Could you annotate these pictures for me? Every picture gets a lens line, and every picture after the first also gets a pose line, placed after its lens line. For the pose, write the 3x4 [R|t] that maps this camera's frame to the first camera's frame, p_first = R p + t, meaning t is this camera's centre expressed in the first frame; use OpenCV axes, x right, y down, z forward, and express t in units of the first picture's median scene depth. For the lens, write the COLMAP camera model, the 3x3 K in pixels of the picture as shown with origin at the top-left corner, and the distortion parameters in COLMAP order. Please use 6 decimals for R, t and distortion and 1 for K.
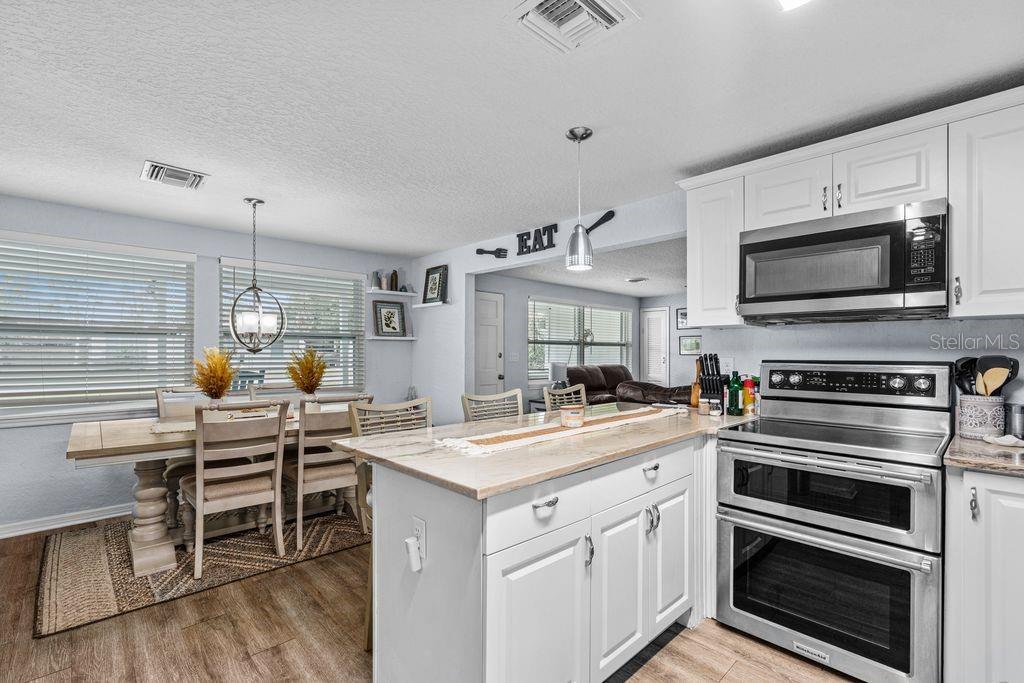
lens RADIAL K [[463.4, 0, 514.5], [0, 463.4, 350.2], [0, 0, 1]] dist [-0.003394, -0.000258]
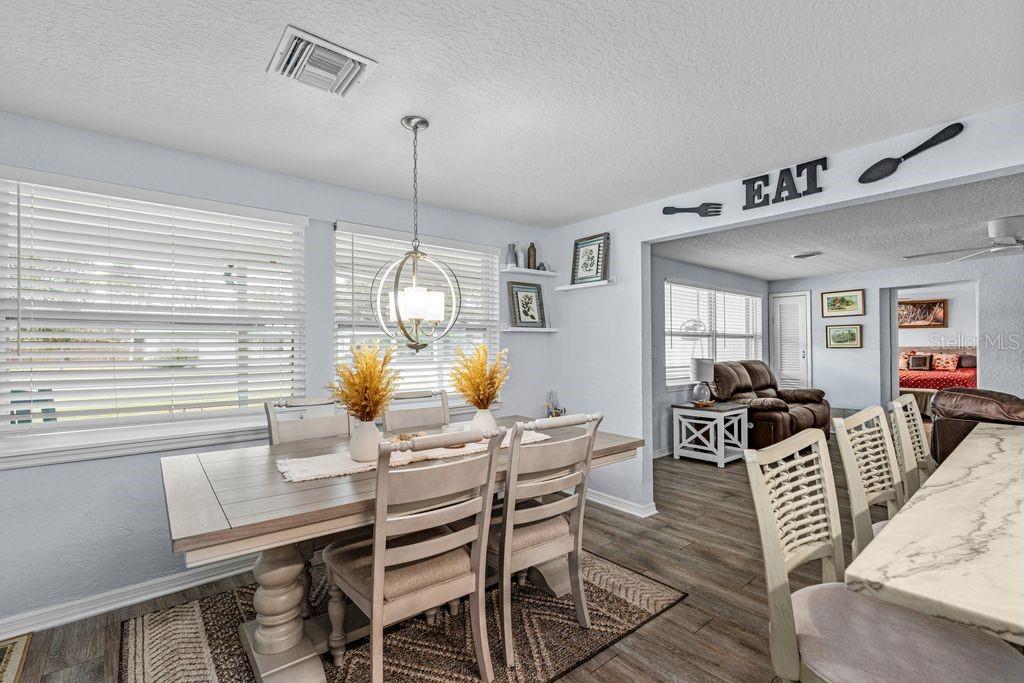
lens RADIAL K [[463.4, 0, 517.7], [0, 463.4, 342.4], [0, 0, 1]] dist [-0.003394, -0.000258]
pose [[0.998168, -0.008401, -0.059910, -0.419983], [0.008068, 0.999951, -0.005794, 0.000174], [0.059956, 0.005300, 0.998187, 0.383146]]
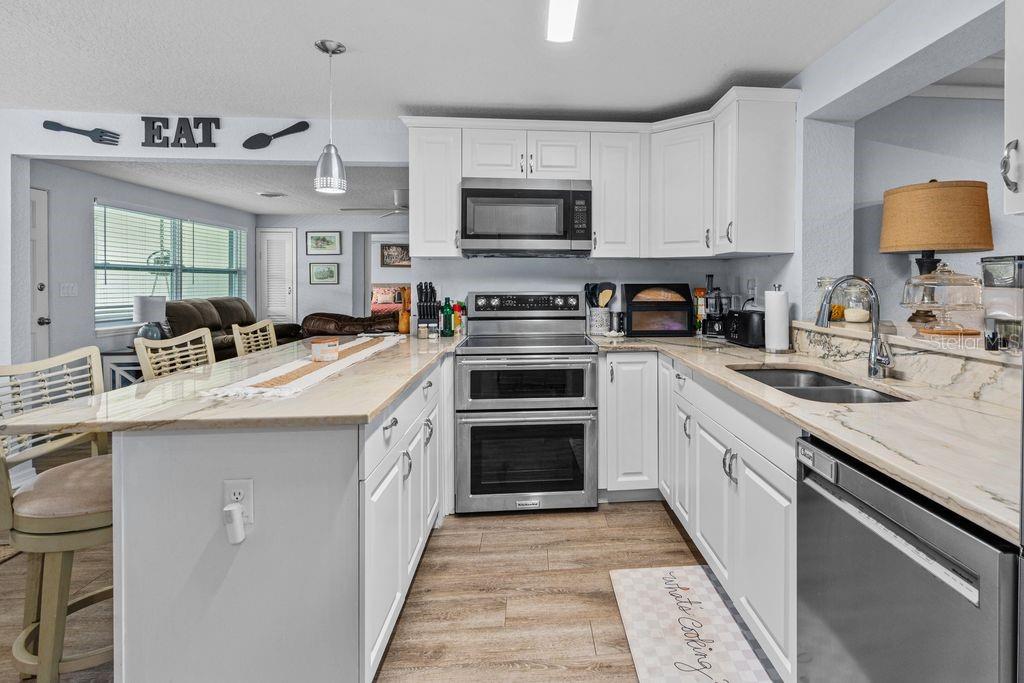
lens RADIAL K [[523.1, 0, 575.0], [0, 523.1, 280.3], [0, 0, 1]] dist [-0.001902, 0.002331]
pose [[0.624939, -0.002149, 0.780671, -0.291353], [0.000266, 0.999997, 0.002540, 0.000393], [-0.780673, -0.001379, 0.624938, -0.034049]]
